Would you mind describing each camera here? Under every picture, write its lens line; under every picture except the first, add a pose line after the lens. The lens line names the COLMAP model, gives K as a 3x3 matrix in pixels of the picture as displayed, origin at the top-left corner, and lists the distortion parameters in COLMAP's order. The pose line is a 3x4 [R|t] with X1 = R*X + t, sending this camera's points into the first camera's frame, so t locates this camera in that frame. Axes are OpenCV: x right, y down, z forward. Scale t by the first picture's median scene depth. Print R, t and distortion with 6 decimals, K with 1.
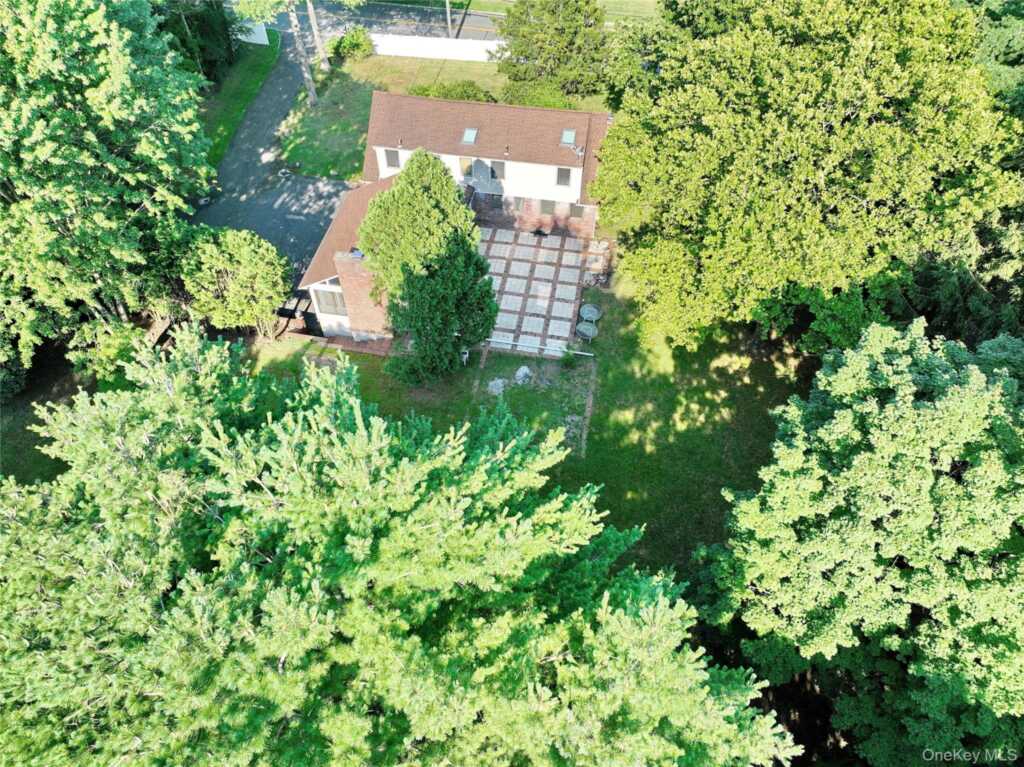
lens RADIAL K [[721.9, 0, 511.3], [0, 721.9, 381.5], [0, 0, 1]] dist [0.006483, -0.000553]
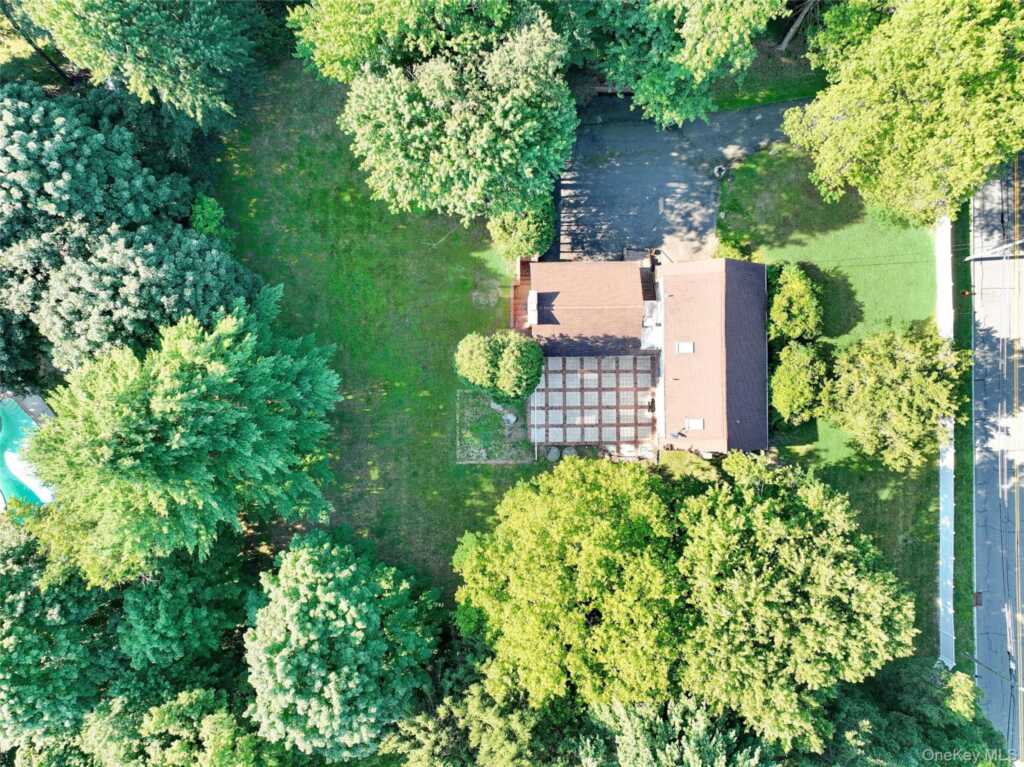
lens RADIAL K [[721.9, 0, 511.3], [0, 721.9, 381.5], [0, 0, 1]] dist [0.006483, -0.000553]
pose [[0.185434, 0.982654, 0.002467, -0.065223], [-0.765242, 0.142831, 0.627698, -0.998589], [0.616457, -0.118284, 0.778453, -0.217702]]
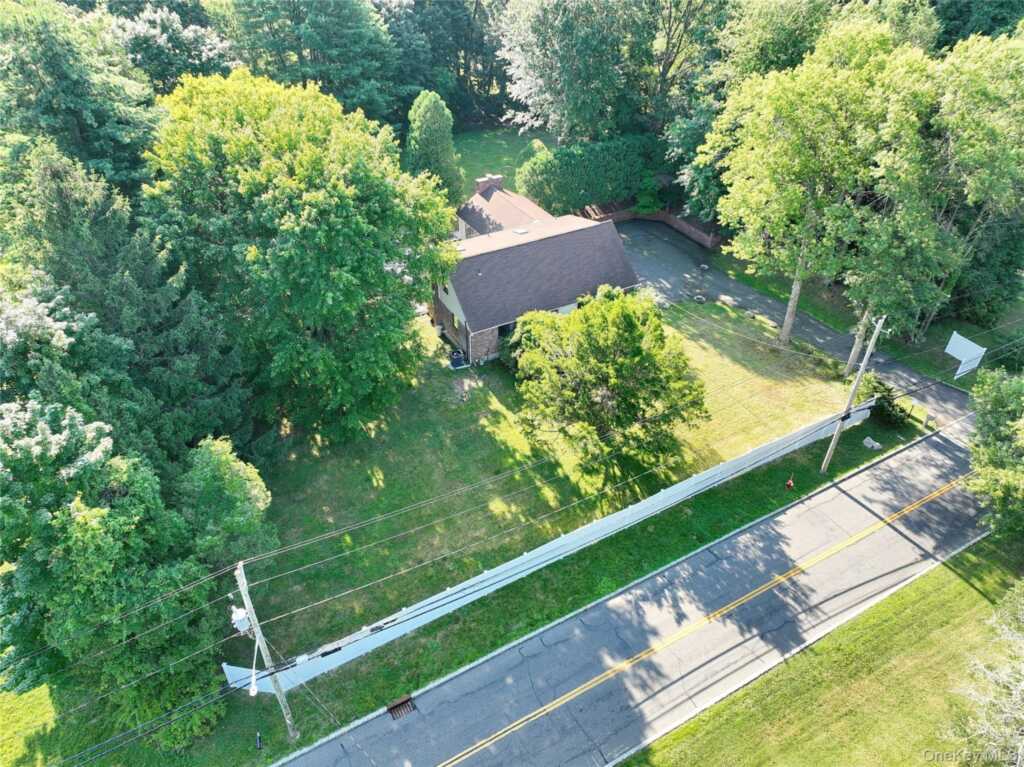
lens RADIAL K [[721.9, 0, 511.3], [0, 721.9, 381.5], [0, 0, 1]] dist [0.006483, -0.000553]
pose [[-0.779847, 0.384348, -0.494081, 0.791139], [-0.480617, 0.138061, 0.865994, -1.600338], [0.401056, 0.912807, 0.077058, 1.264767]]
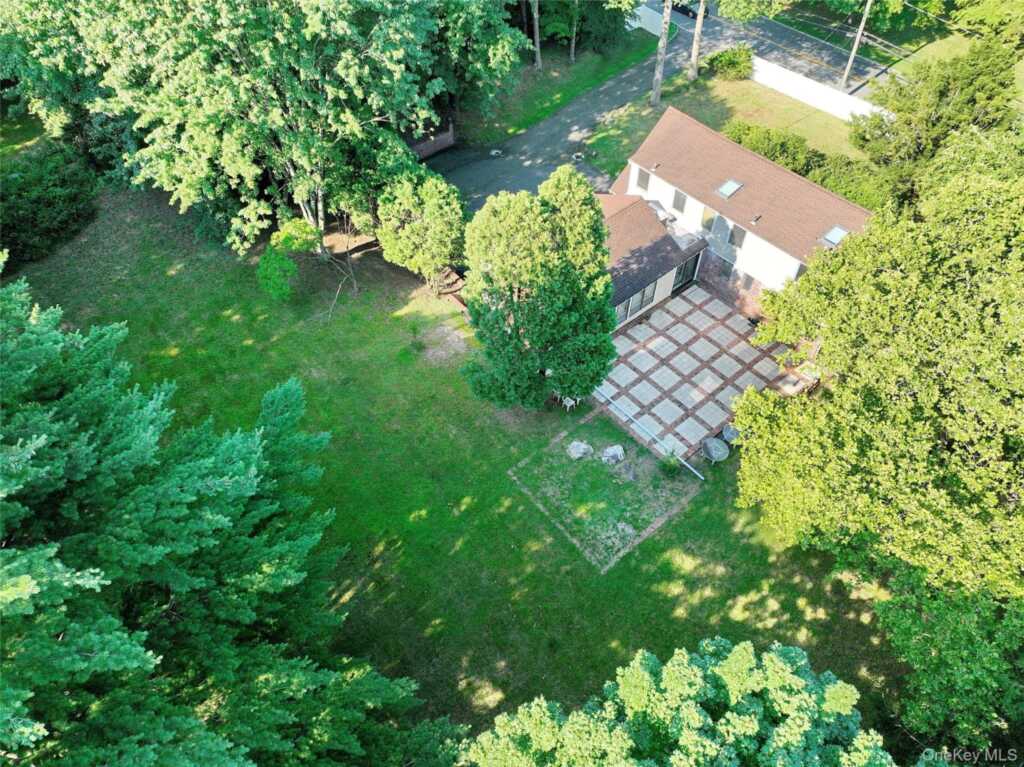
lens RADIAL K [[721.9, 0, 511.3], [0, 721.9, 381.5], [0, 0, 1]] dist [0.006483, -0.000553]
pose [[0.775125, 0.484701, -0.405273, 0.226953], [-0.487171, 0.866958, 0.105109, -0.113887], [0.402302, 0.115964, 0.908133, 0.147245]]
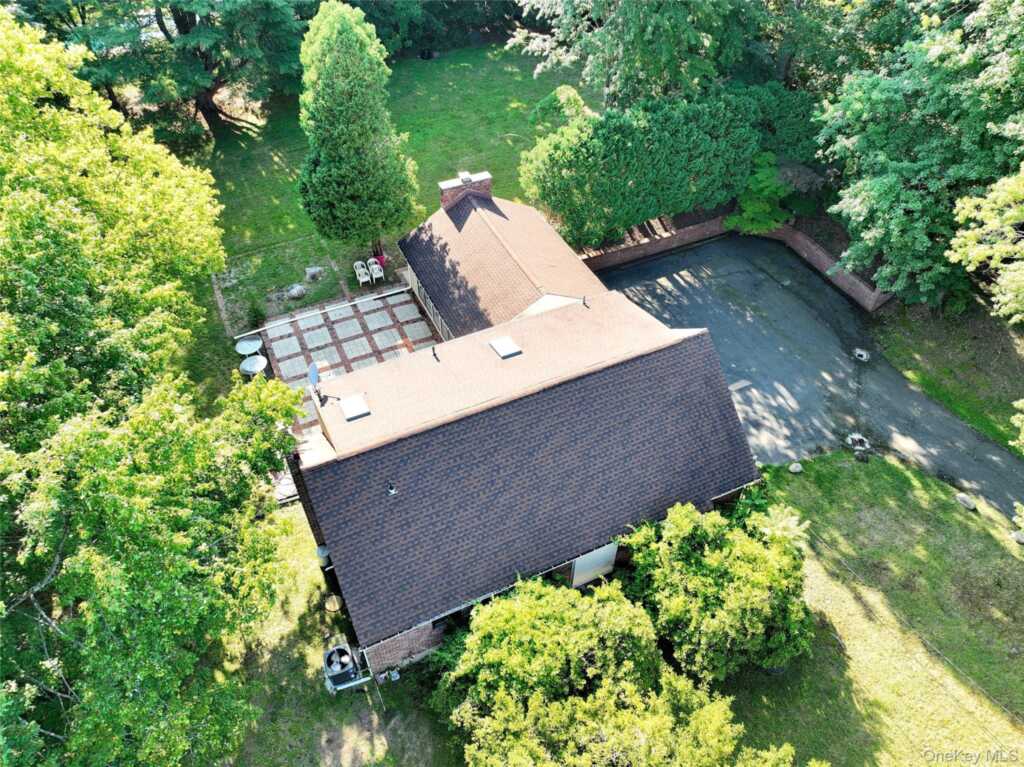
lens RADIAL K [[717.4, 0, 515.9], [0, 717.4, 384.2], [0, 0, 1]] dist [-0.005502, -0.002012]
pose [[-0.817421, 0.421424, -0.392714, 0.202862], [-0.444908, -0.028842, 0.895112, -0.984456], [0.365895, 0.906405, 0.211071, 1.000864]]
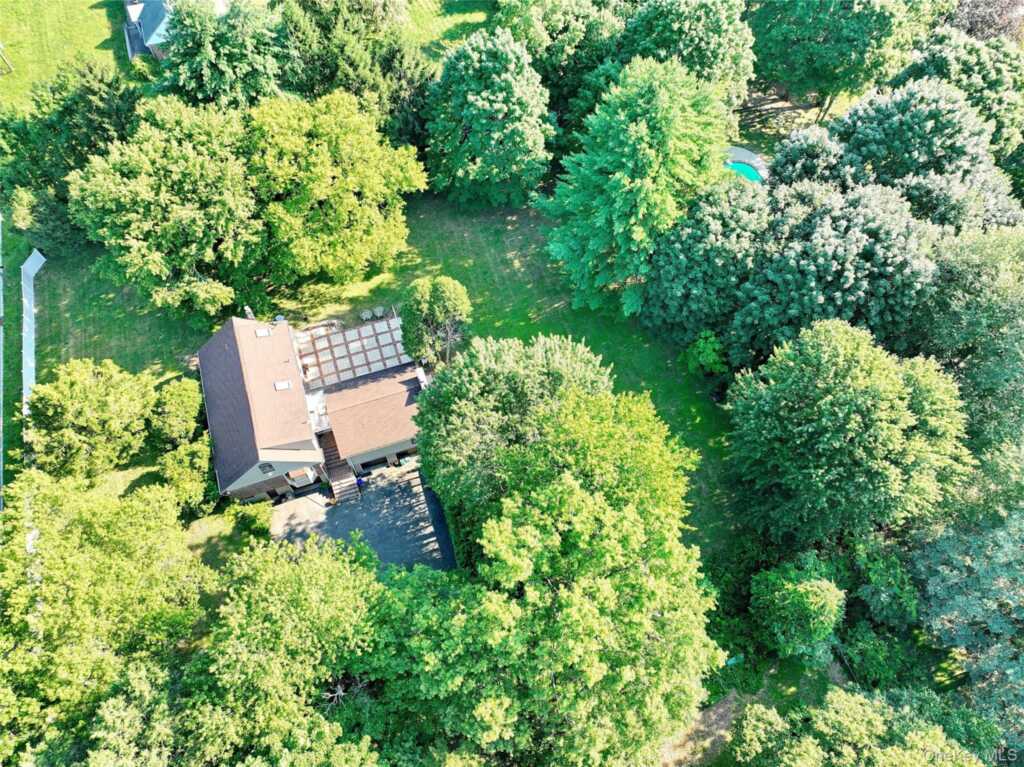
lens RADIAL K [[721.9, 0, 511.3], [0, 721.9, 381.5], [0, 0, 1]] dist [0.006483, -0.000553]
pose [[-0.487673, -0.765365, 0.419990, -0.976198], [0.670145, -0.019852, 0.741965, -1.228268], [-0.559536, 0.643291, 0.522587, -0.019694]]
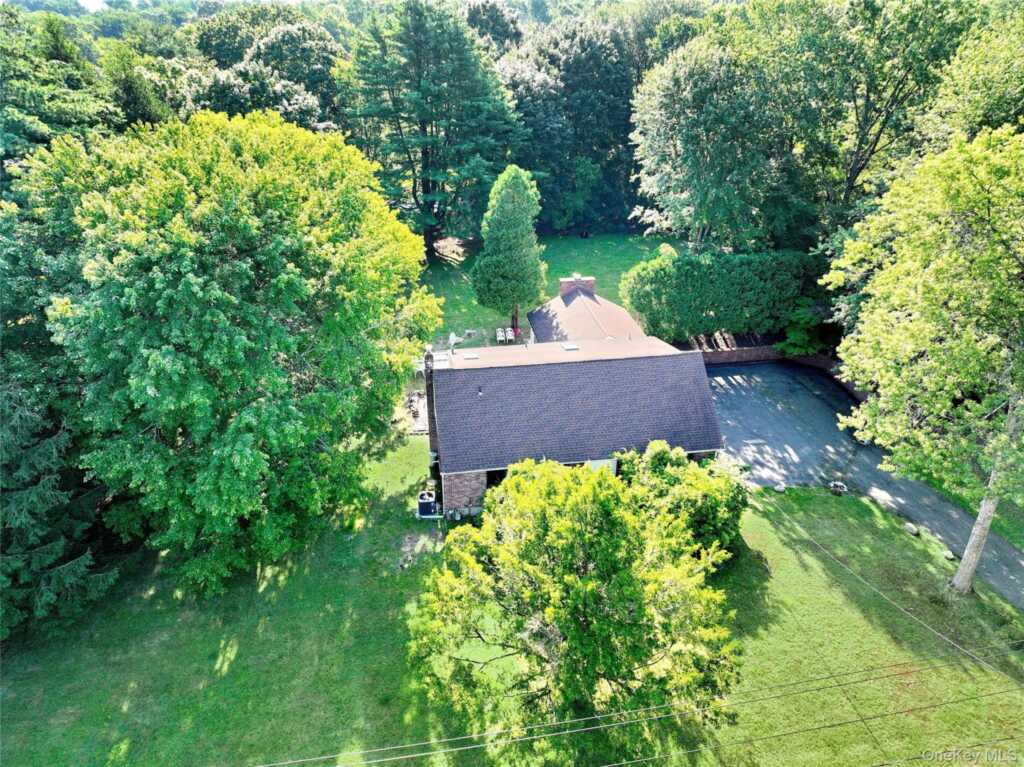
lens RADIAL K [[721.9, 0, 511.3], [0, 721.9, 381.5], [0, 0, 1]] dist [0.006483, -0.000553]
pose [[-0.947180, 0.157891, -0.279144, 0.323850], [-0.244005, 0.210041, 0.946755, -1.362961], [0.208116, 0.964859, -0.160420, 1.310132]]
